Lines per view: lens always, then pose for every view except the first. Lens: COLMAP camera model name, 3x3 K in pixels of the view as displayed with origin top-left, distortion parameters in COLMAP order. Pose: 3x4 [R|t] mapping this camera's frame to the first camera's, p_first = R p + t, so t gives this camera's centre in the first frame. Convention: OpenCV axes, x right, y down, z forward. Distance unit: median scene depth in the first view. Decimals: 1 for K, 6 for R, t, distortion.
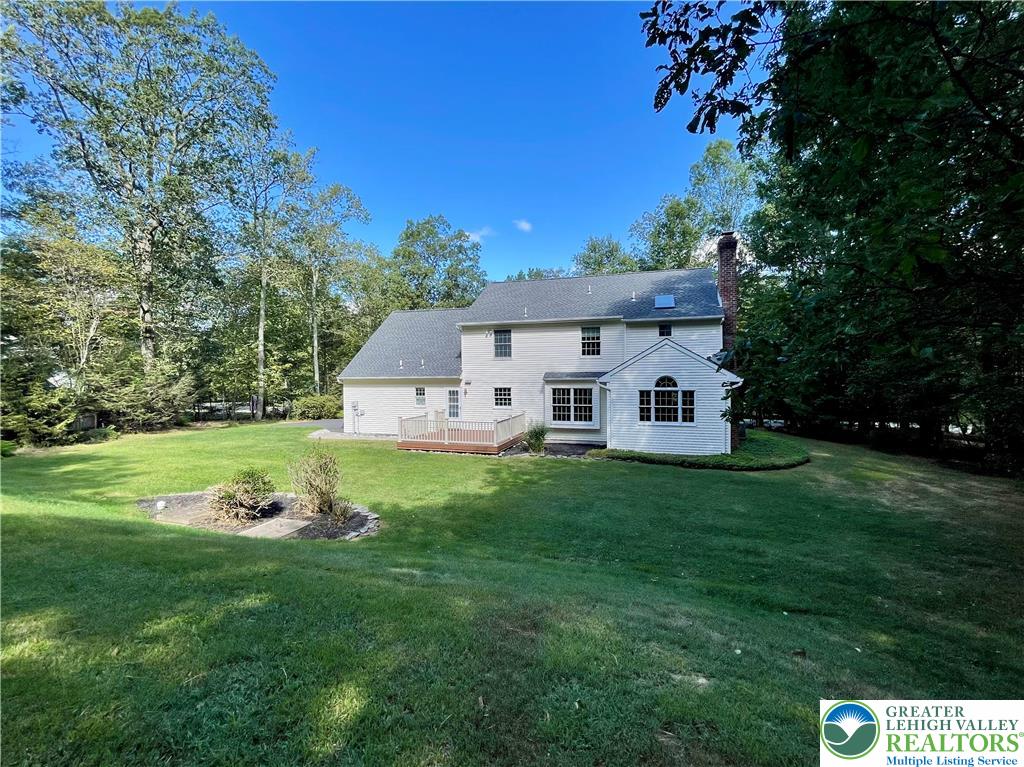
lens RADIAL K [[447.0, 0, 512.0], [0, 447.0, 366.9], [0, 0, 1]] dist [-0.000204, 0.000000]
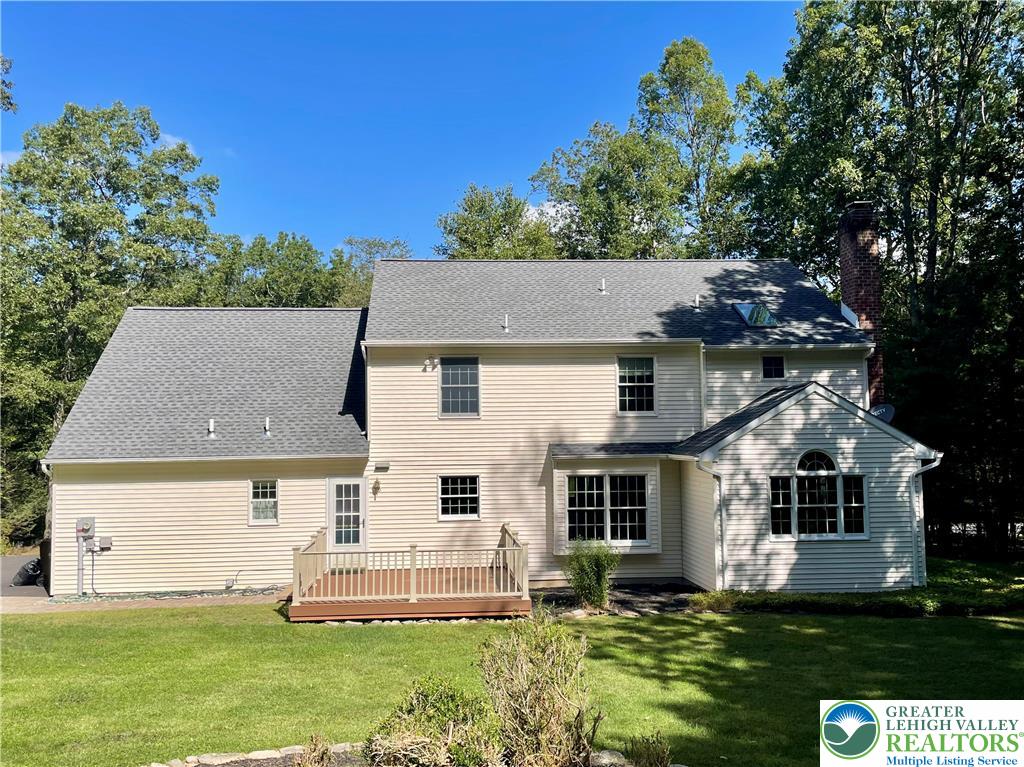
lens RADIAL K [[867.2, 0, 512.0], [0, 867.2, 383.5], [0, 0, 1]] dist [0.053231, -0.003039]
pose [[0.934321, 0.019668, 0.355890, -0.318976], [0.001563, 0.998241, -0.059271, 0.001775], [-0.356430, 0.055934, 0.932646, 0.102285]]
